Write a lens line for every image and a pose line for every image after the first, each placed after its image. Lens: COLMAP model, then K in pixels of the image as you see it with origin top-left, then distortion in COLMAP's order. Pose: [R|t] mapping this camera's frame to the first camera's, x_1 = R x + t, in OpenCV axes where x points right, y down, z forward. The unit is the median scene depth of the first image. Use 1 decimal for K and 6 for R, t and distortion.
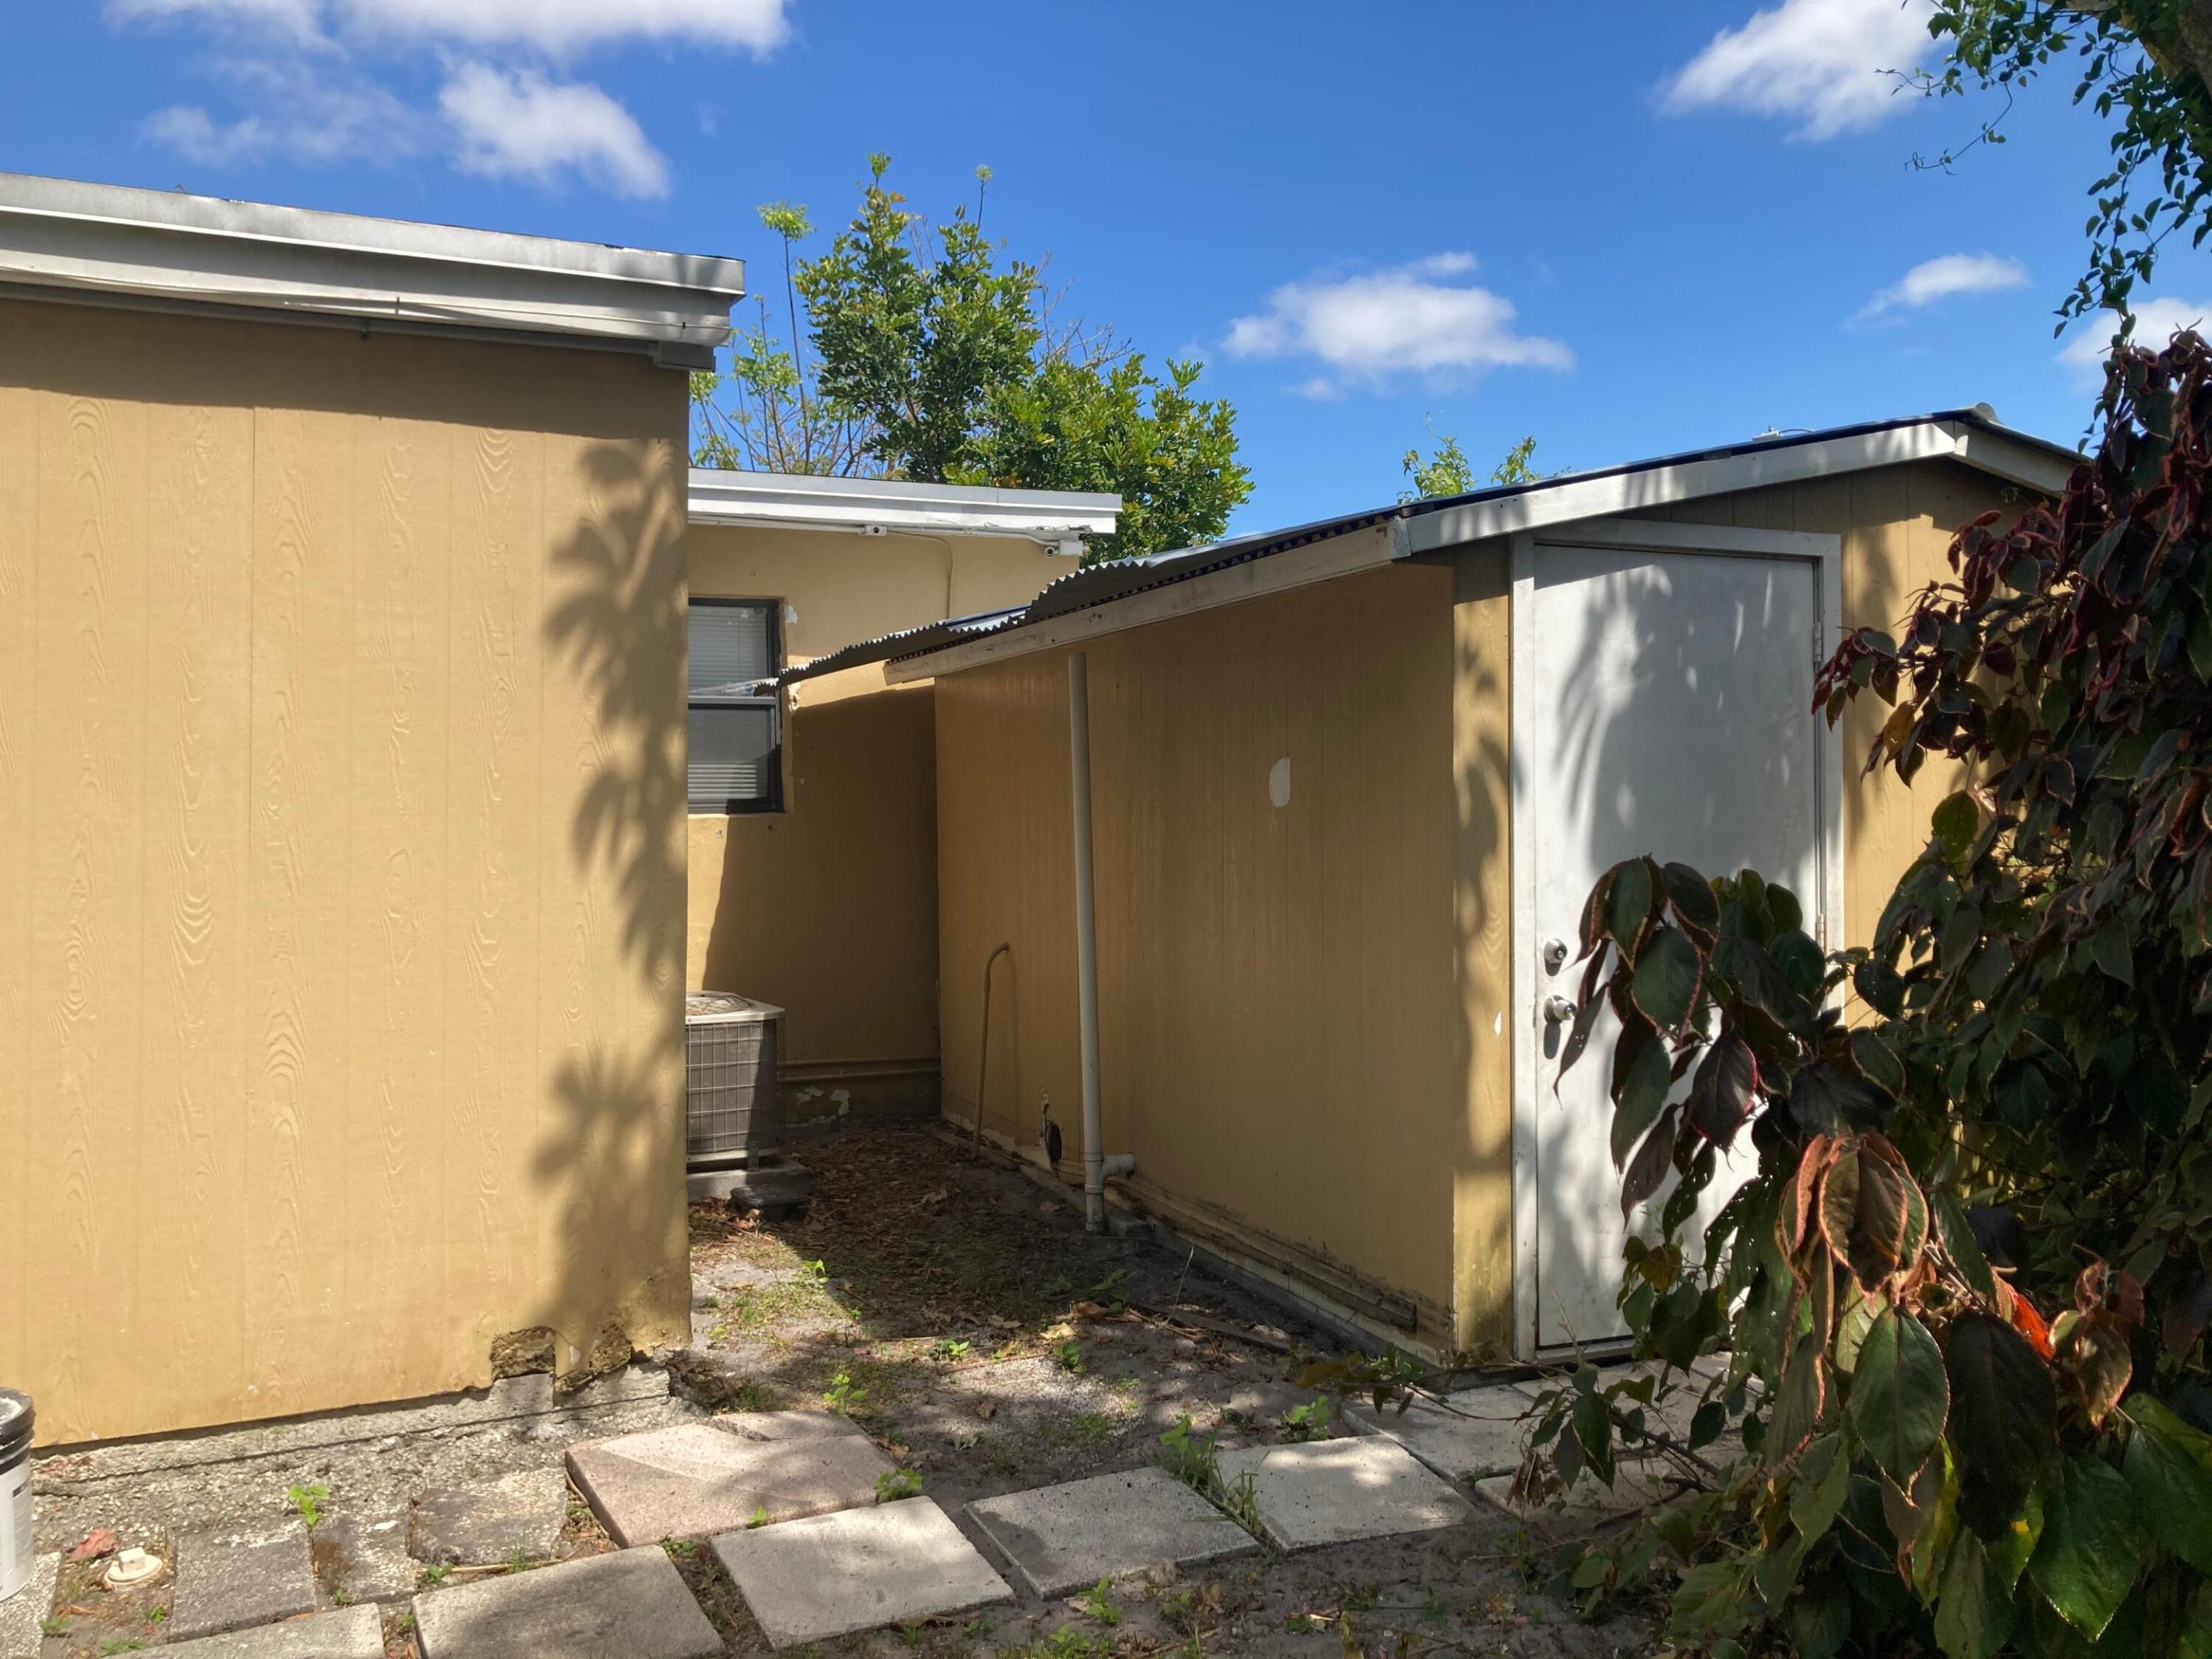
lens RADIAL K [[1803.4, 0, 1106.4], [0, 1803.4, 796.2], [0, 0, 1]] dist [-0.029163, 0.041401]
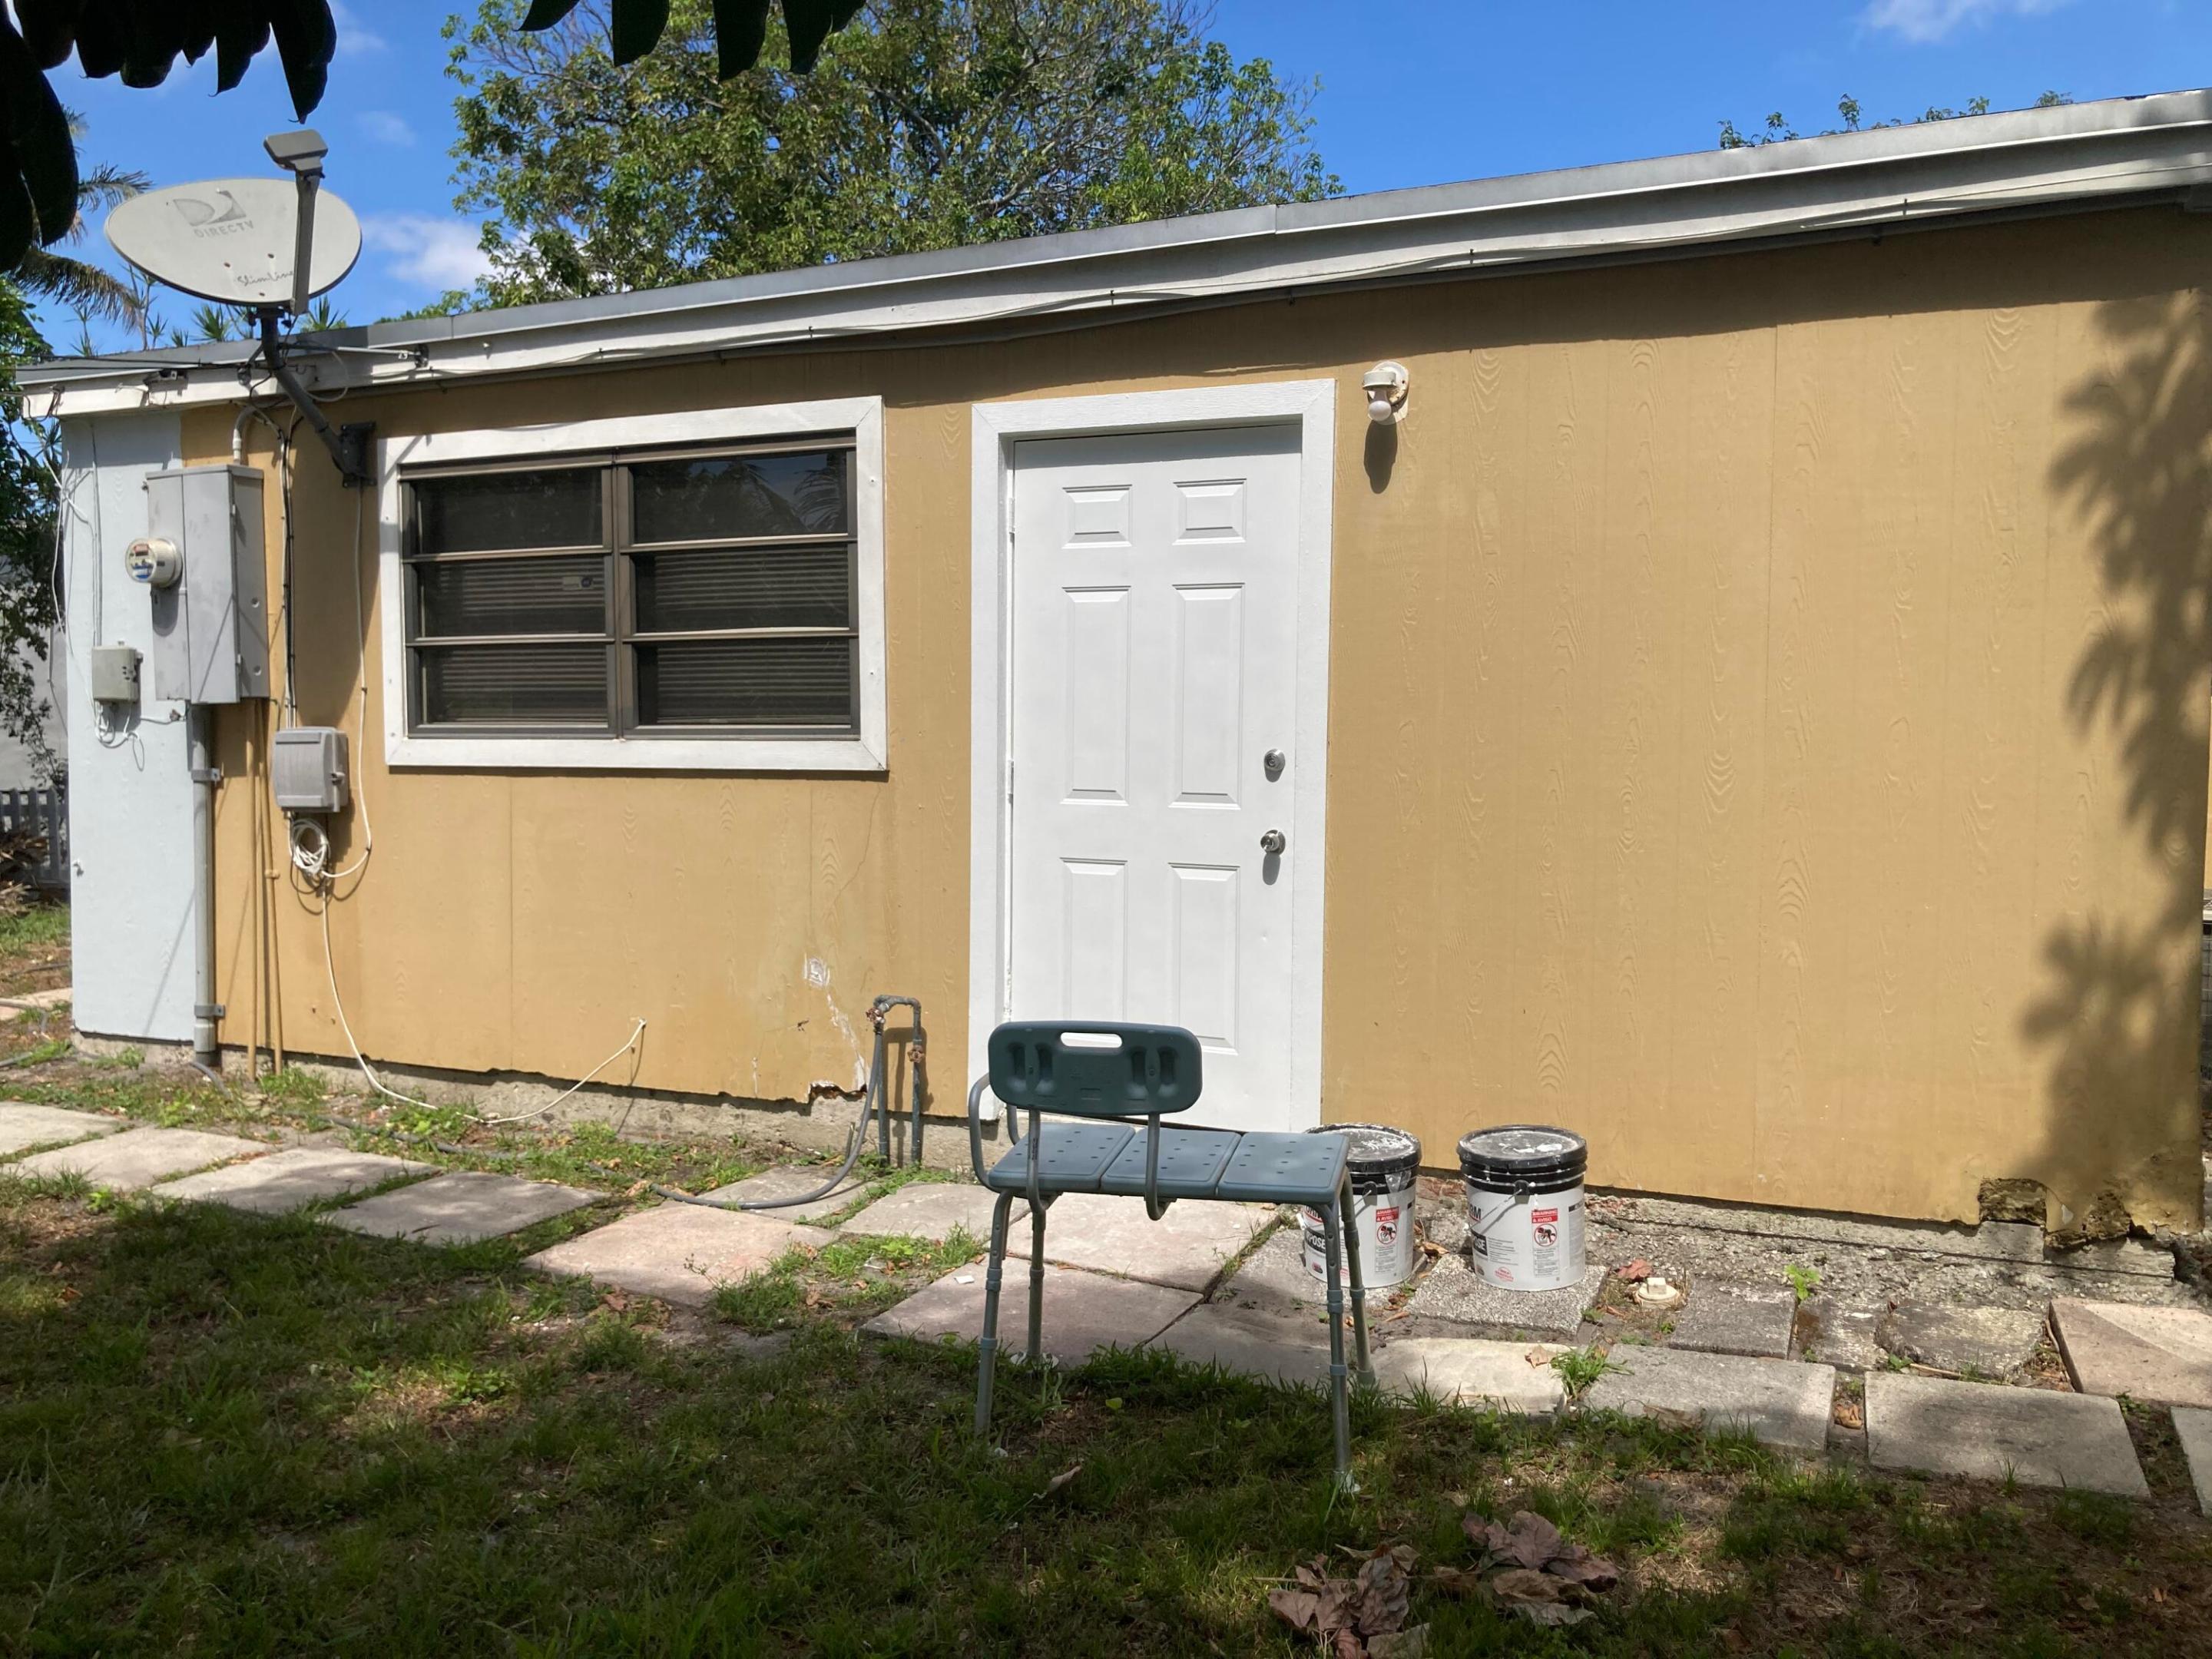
lens RADIAL K [[1856.7, 0, 1106.0], [0, 1856.7, 829.5], [0, 0, 1]] dist [-0.025511, -0.003982]
pose [[0.646691, 0.049785, -0.761126, 0.147861], [0.010801, 0.997170, 0.074402, 0.008797], [0.762676, -0.056336, 0.644323, -0.087523]]
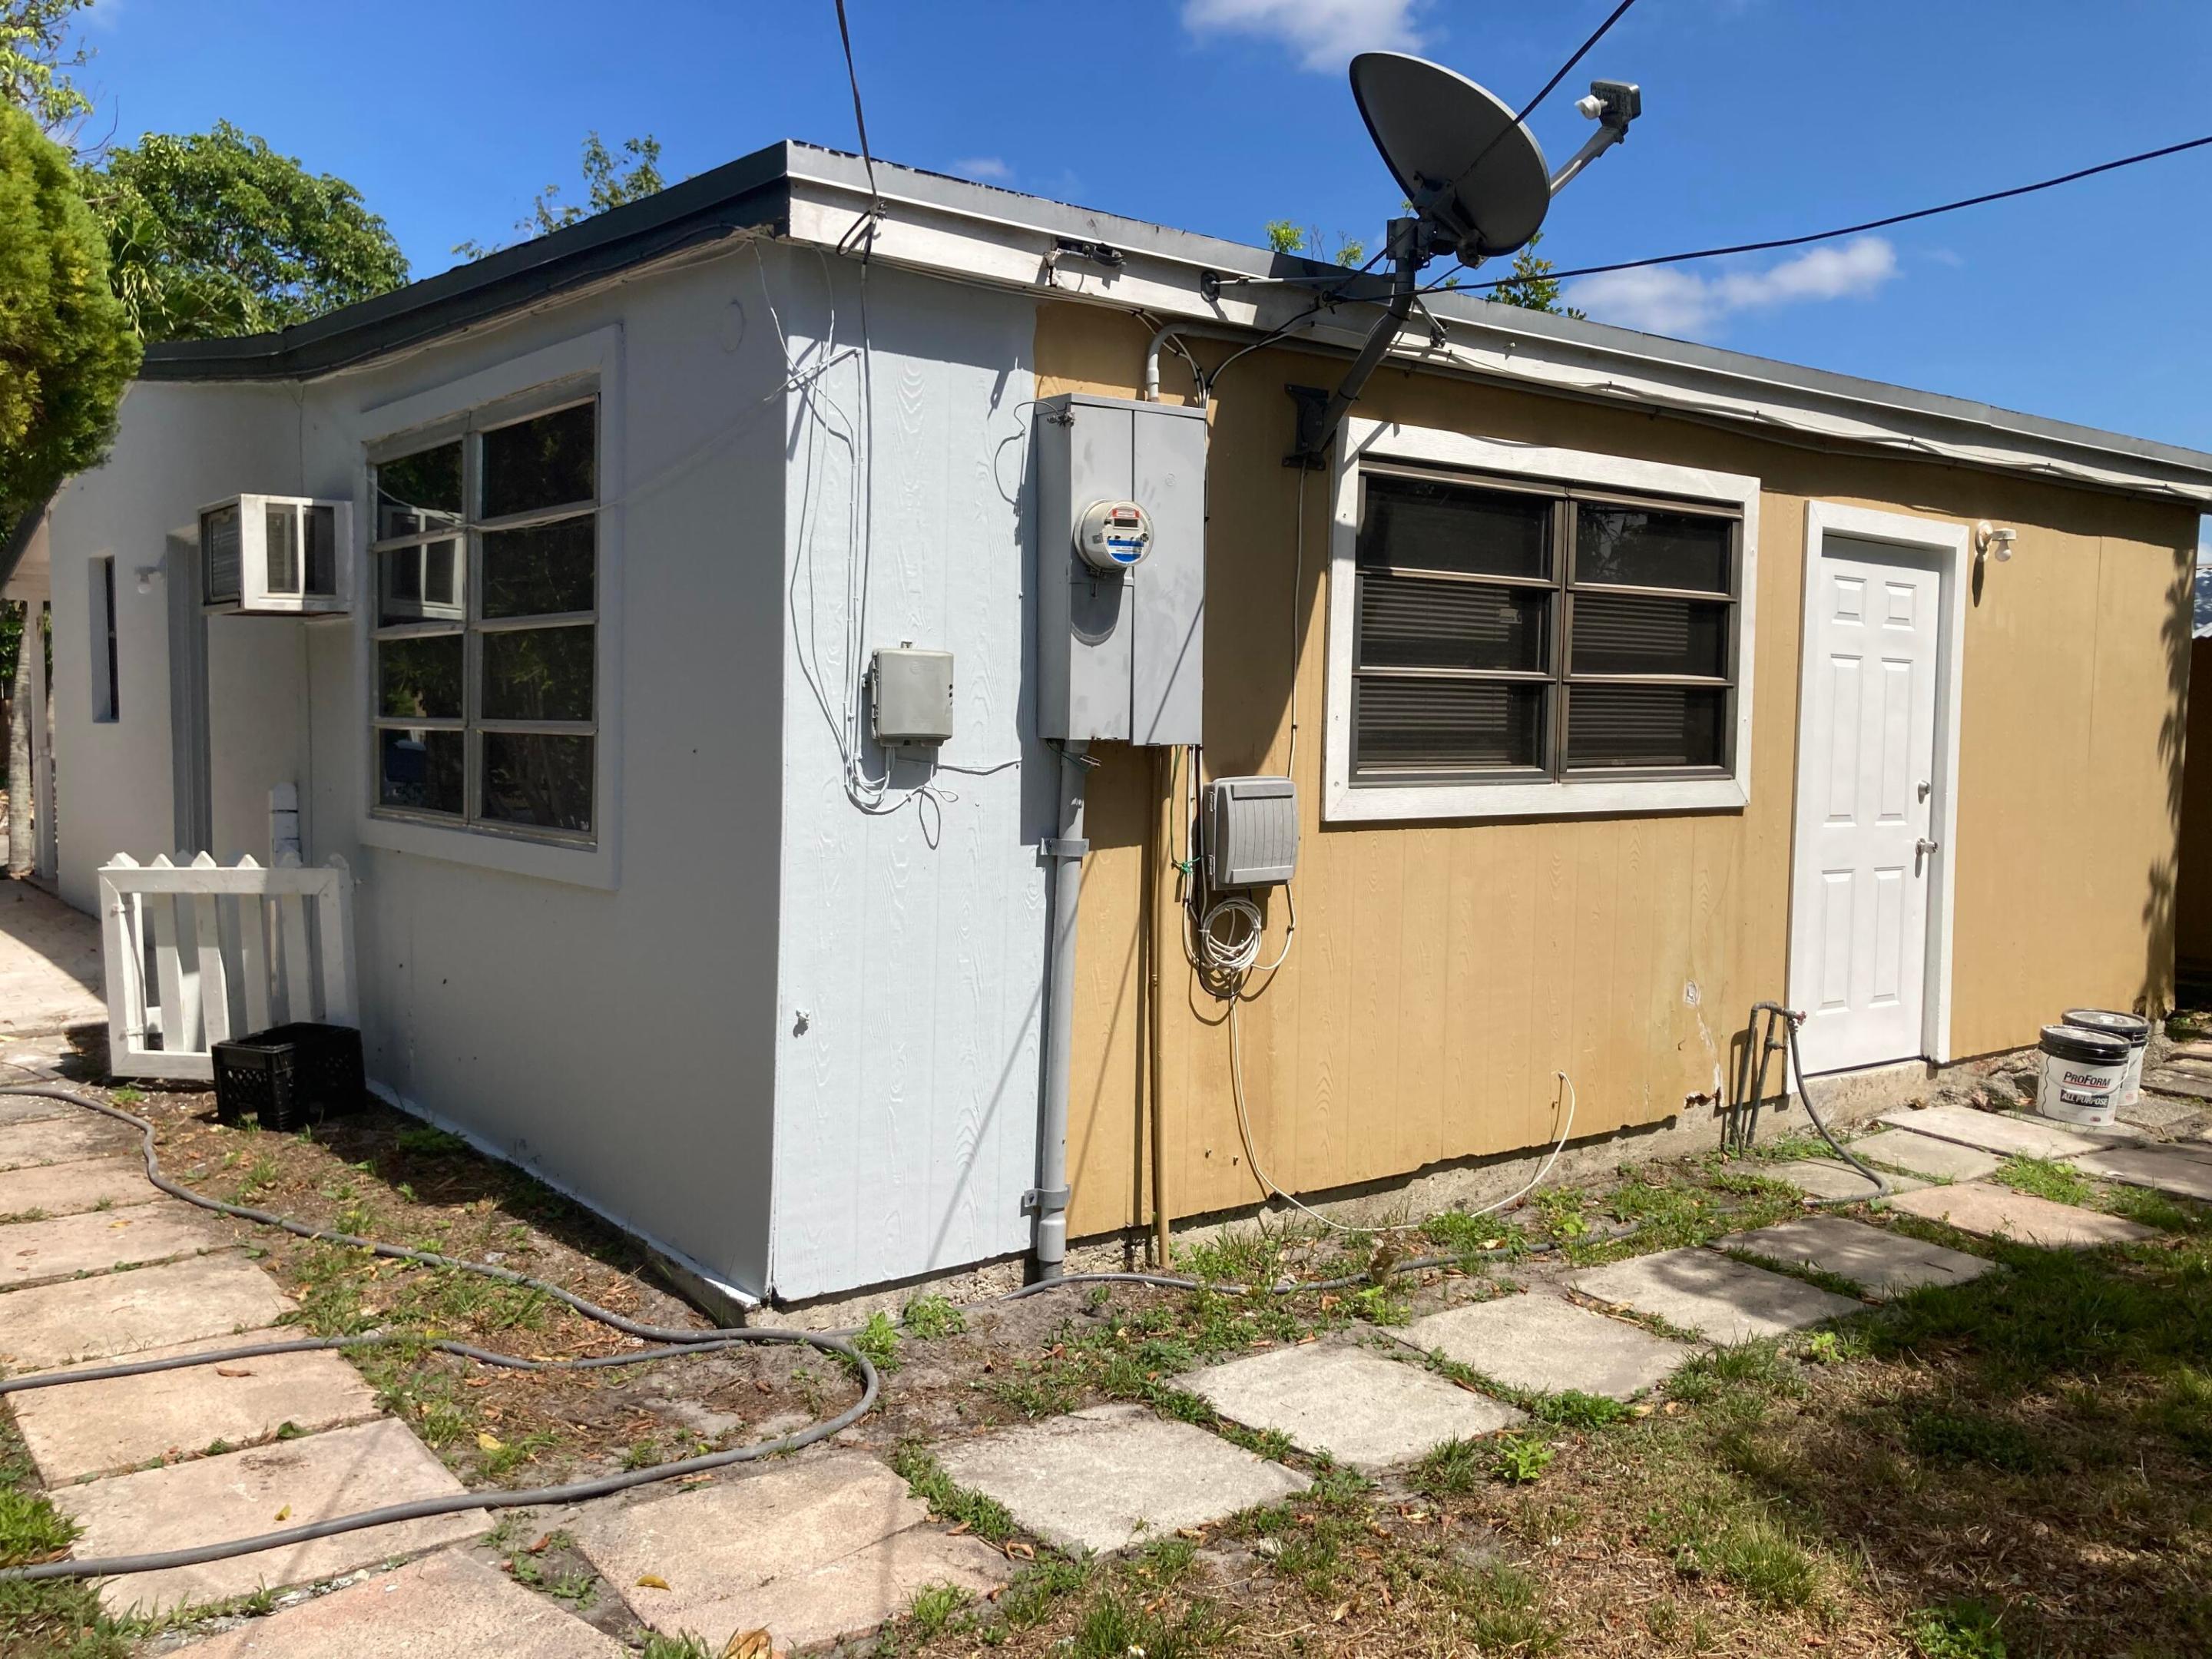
lens RADIAL K [[1805.1, 0, 1106.0], [0, 1805.1, 829.5], [0, 0, 1]] dist [0.063619, -0.270466]
pose [[0.980673, 0.001769, 0.195646, -1.870950], [-0.016558, 0.997122, 0.073979, -0.019457], [-0.194952, -0.075789, 0.977880, -0.728180]]
